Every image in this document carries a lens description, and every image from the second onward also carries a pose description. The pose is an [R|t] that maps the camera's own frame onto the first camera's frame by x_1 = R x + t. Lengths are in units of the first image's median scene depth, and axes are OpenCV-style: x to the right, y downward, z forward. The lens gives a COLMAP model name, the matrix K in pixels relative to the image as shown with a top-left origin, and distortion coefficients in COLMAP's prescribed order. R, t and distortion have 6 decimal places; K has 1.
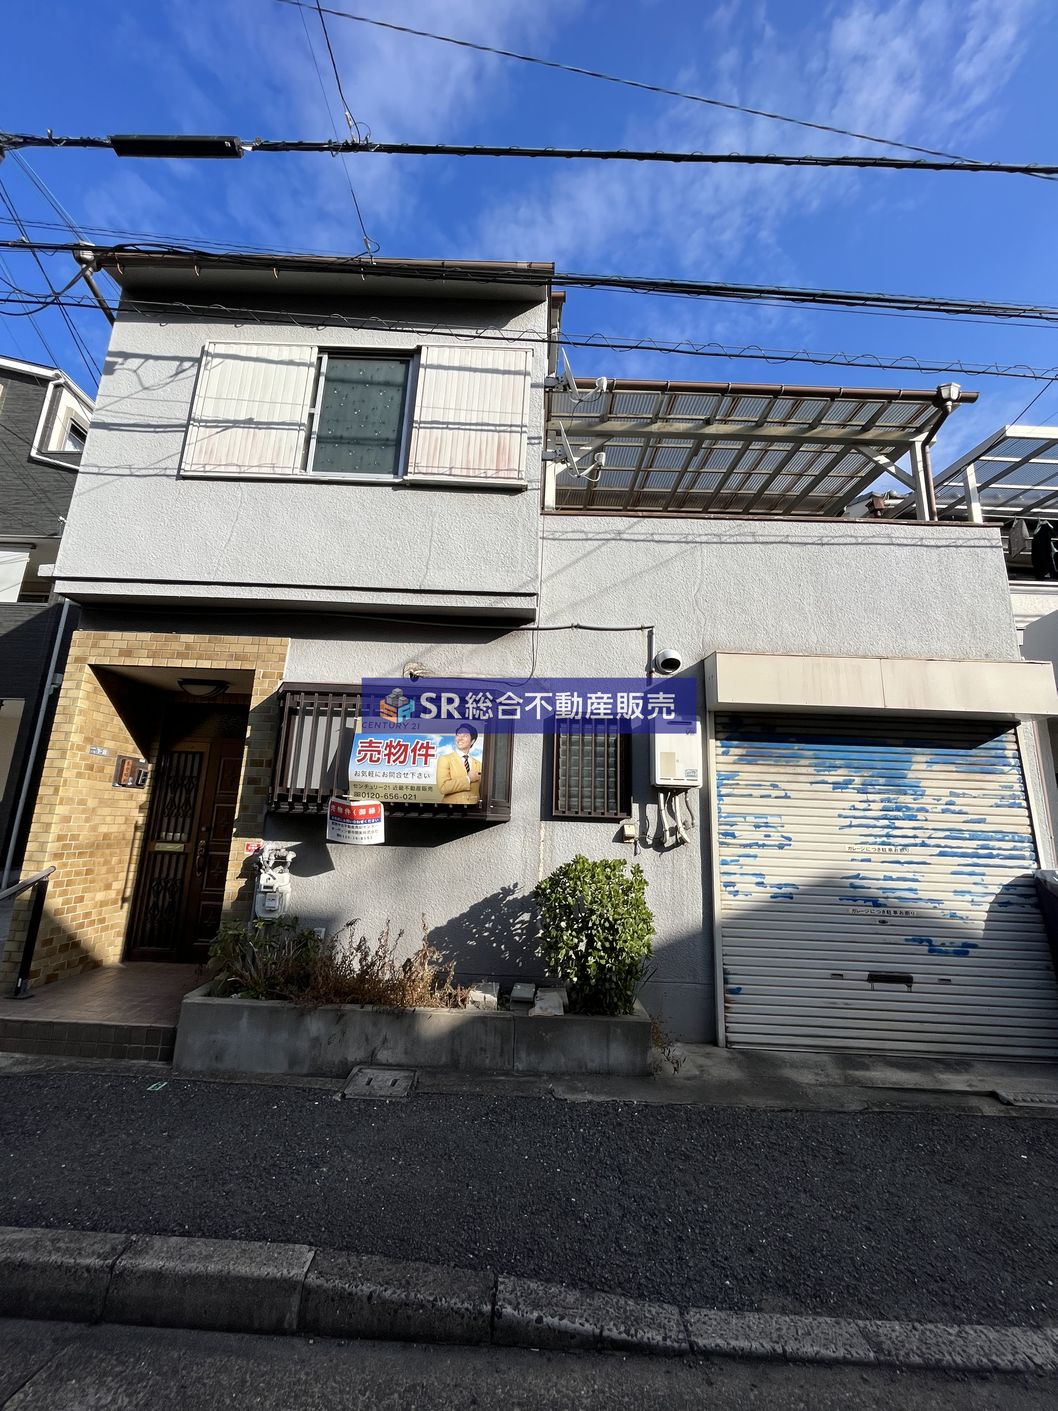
lens RADIAL K [[569.1, 0, 528.8], [0, 569.1, 701.3], [0, 0, 1]] dist [-0.004668, 0.000138]
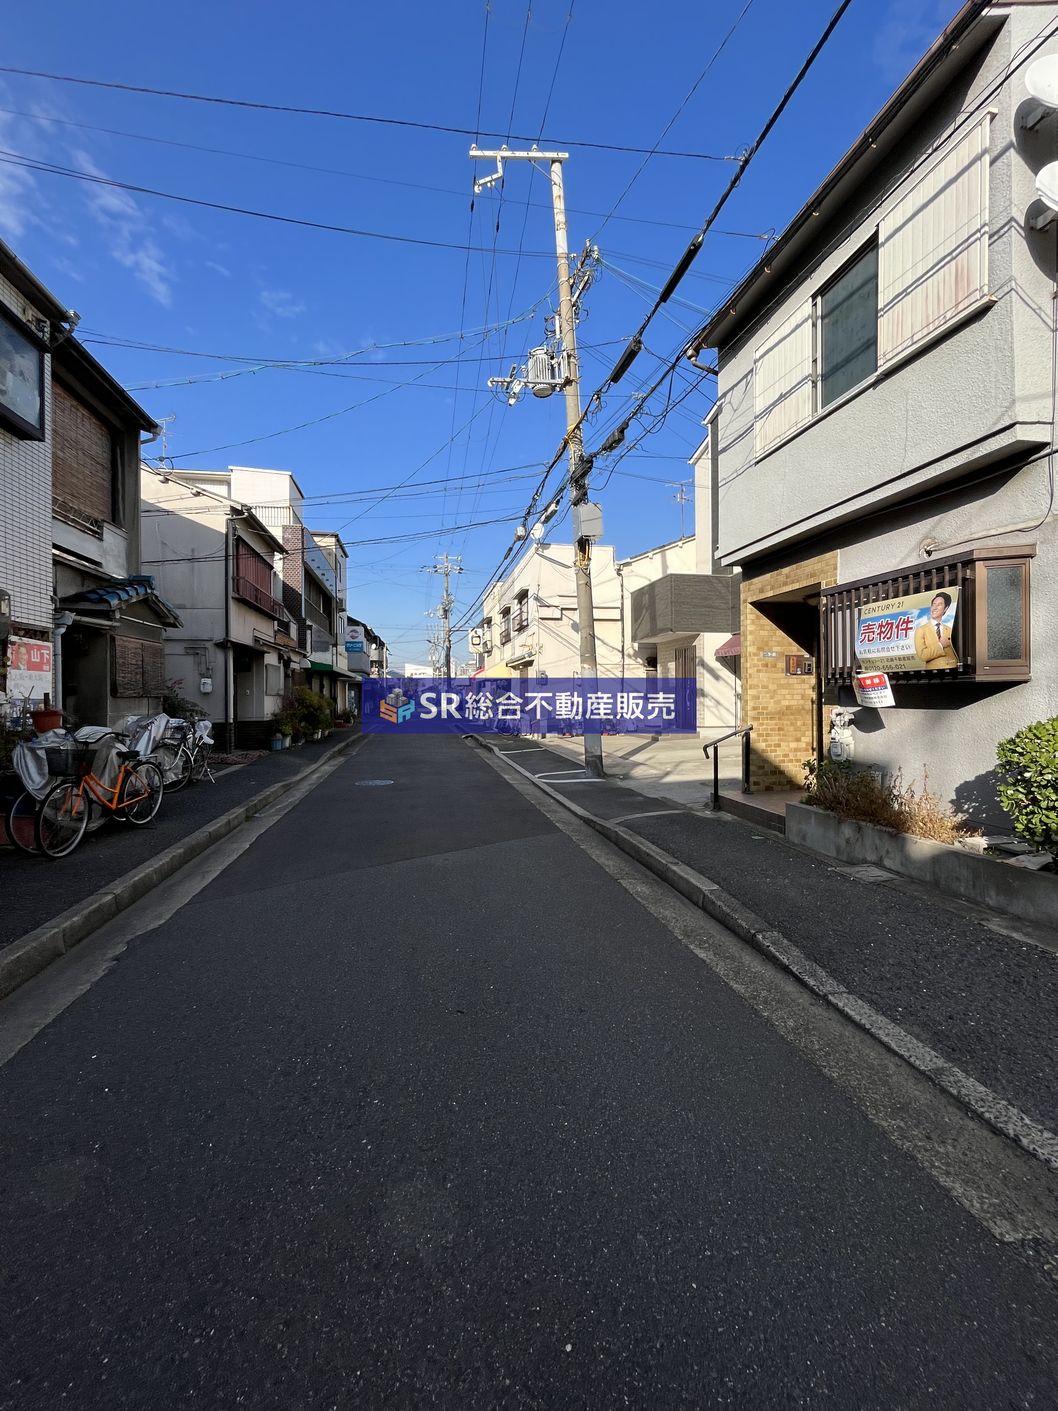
lens RADIAL K [[569.1, 0, 528.3], [0, 569.1, 701.8], [0, 0, 1]] dist [-0.004668, 0.000138]
pose [[0.199914, -0.030732, -0.979331, 0.686429], [0.227390, 0.973675, 0.015864, 0.041610], [0.953063, -0.225861, 0.201639, 0.022436]]
